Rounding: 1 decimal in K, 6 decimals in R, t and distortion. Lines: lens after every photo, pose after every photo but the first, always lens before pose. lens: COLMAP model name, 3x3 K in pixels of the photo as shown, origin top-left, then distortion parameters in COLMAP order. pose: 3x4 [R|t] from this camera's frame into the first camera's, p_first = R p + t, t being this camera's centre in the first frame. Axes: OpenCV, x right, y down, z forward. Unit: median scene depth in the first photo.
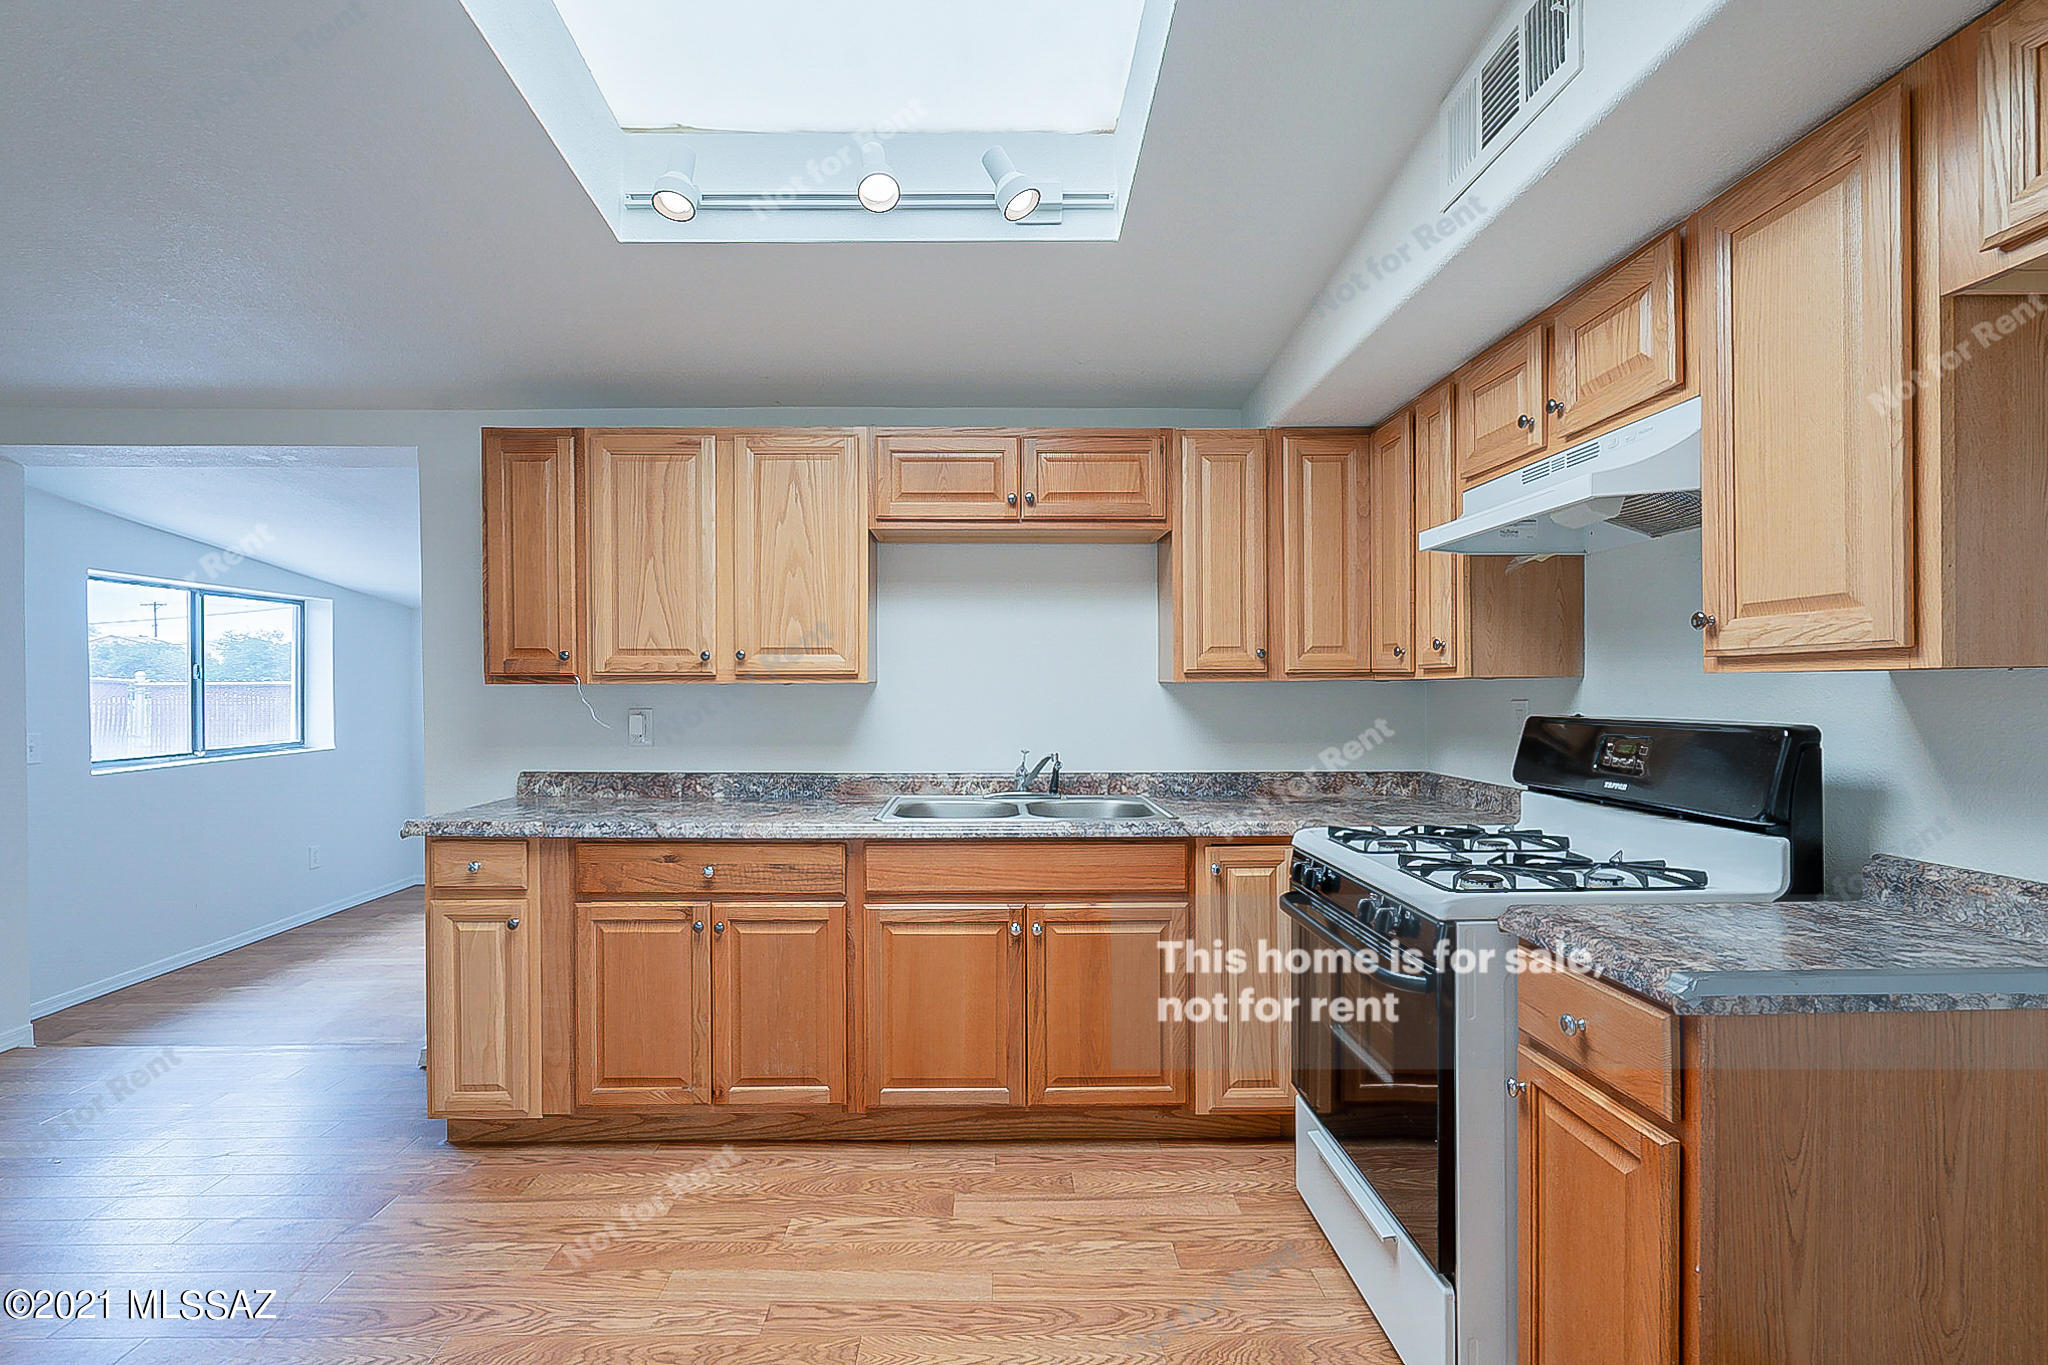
lens RADIAL K [[949.5, 0, 1013.7], [0, 949.5, 691.3], [0, 0, 1]] dist [0.002207, 0.000846]
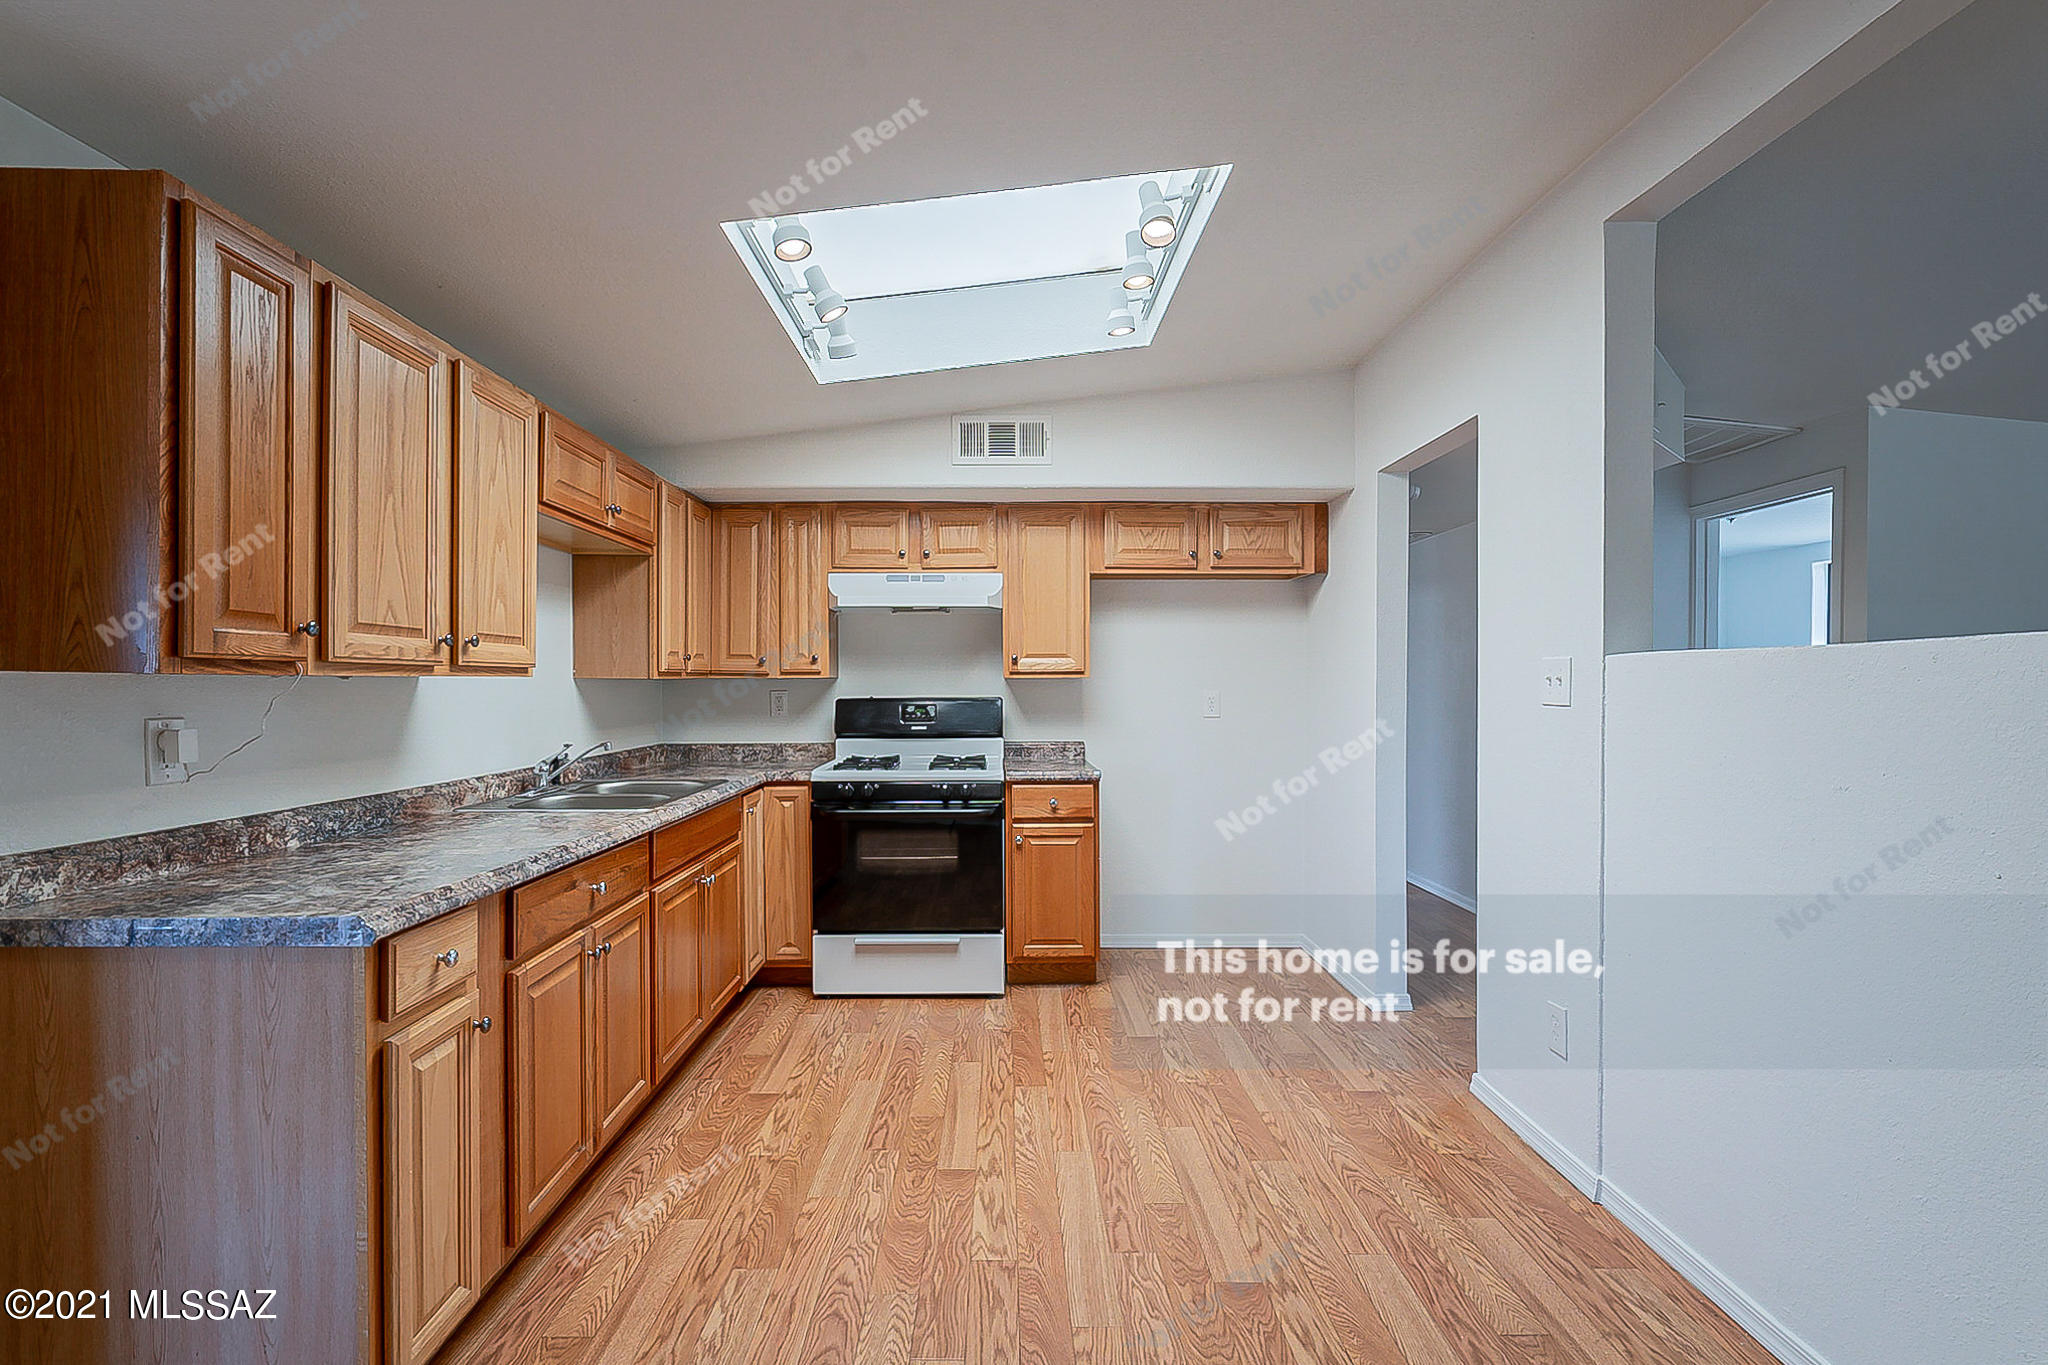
lens RADIAL K [[949.5, 0, 1016.9], [0, 949.5, 680.7], [0, 0, 1]] dist [0.002207, 0.000846]
pose [[-0.008532, 0.003283, 0.999958, -1.264658], [0.003901, 0.999987, -0.003250, -0.000510], [-0.999956, 0.003873, -0.008545, 0.642699]]
